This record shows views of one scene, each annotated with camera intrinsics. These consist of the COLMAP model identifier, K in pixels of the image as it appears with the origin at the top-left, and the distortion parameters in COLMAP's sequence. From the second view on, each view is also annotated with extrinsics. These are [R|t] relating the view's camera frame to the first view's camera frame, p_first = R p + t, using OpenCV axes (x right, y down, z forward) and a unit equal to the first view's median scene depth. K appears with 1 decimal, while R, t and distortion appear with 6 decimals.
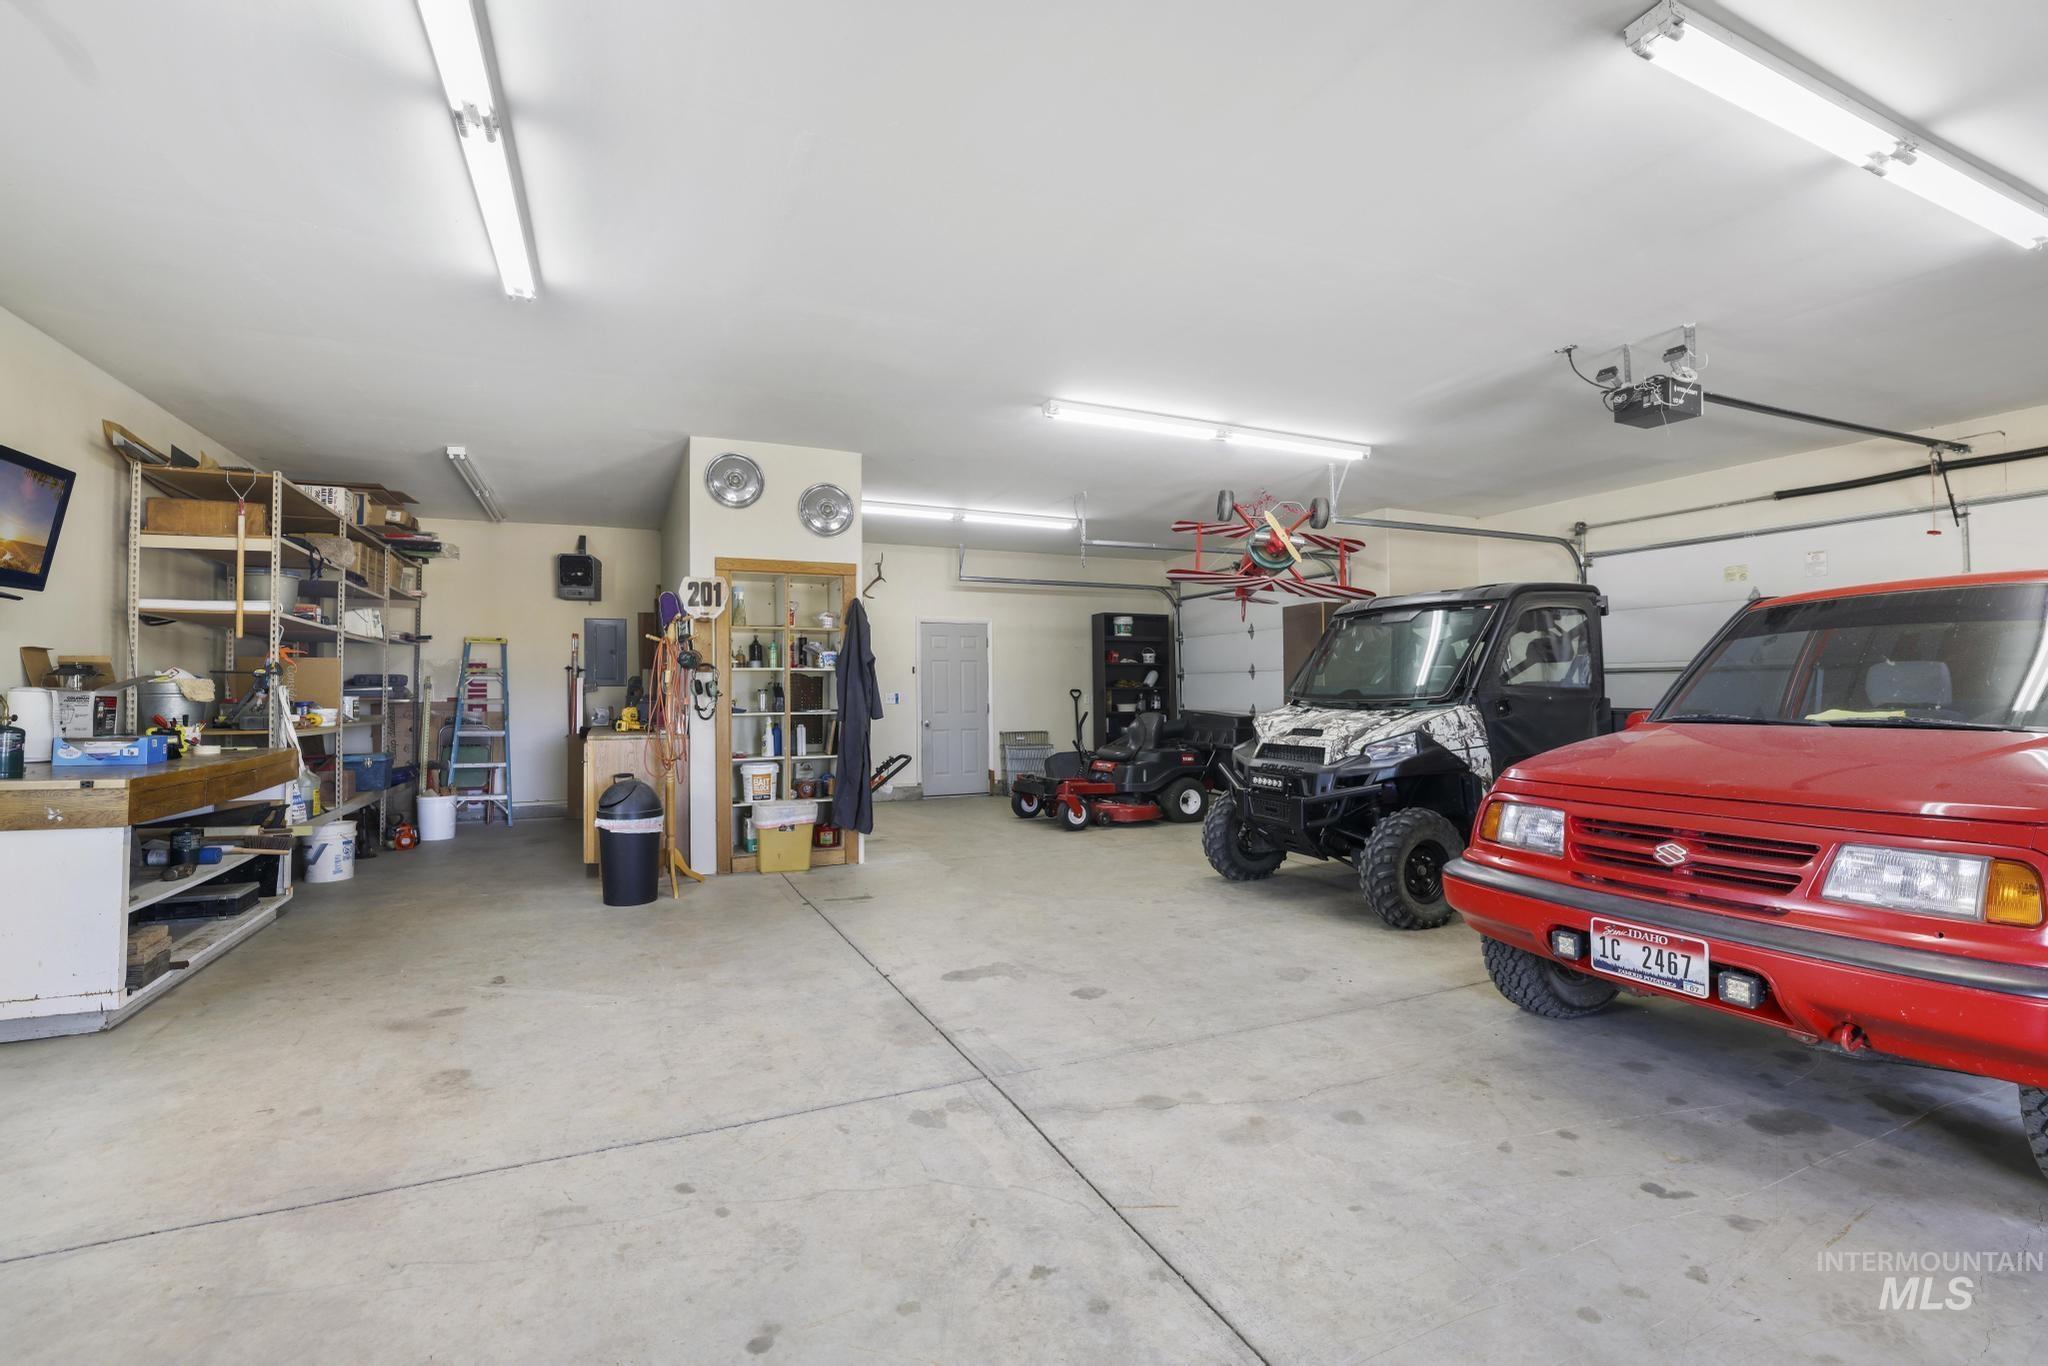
lens RADIAL K [[883.8, 0, 1027.4], [0, 883.8, 666.4], [0, 0, 1]] dist [-0.035906, 0.012191]
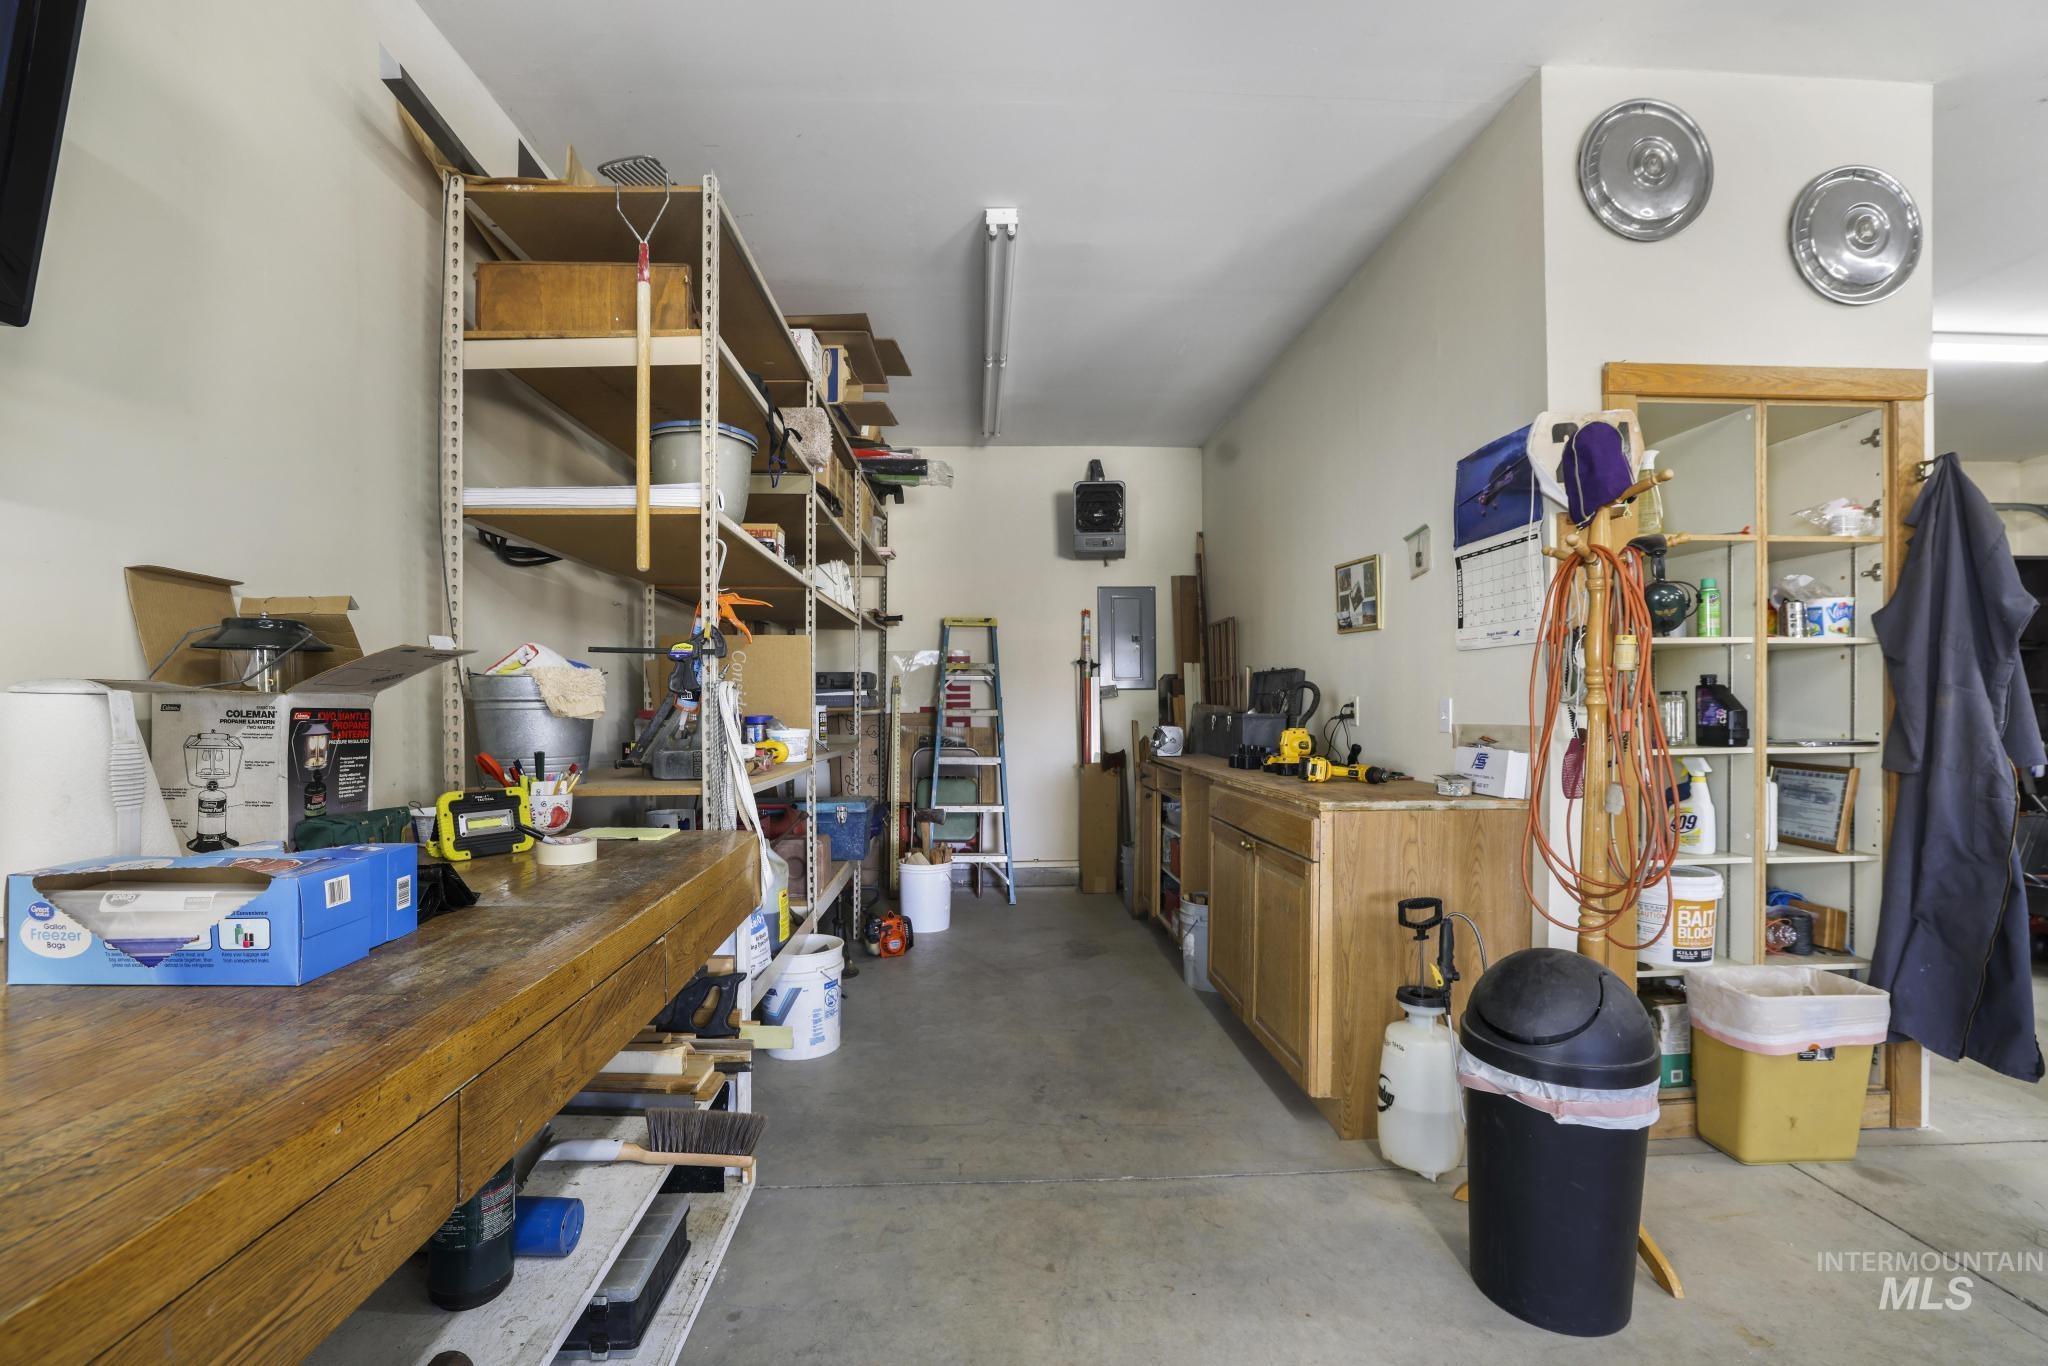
lens RADIAL K [[835.0, 0, 980.9], [0, 835.0, 685.7], [0, 0, 1]] dist [-0.026672, 0.000118]
pose [[0.916652, -0.006053, -0.399641, -0.484683], [0.011221, 0.999881, 0.010595, 0.017382], [0.399529, -0.014196, 0.916610, 0.562207]]
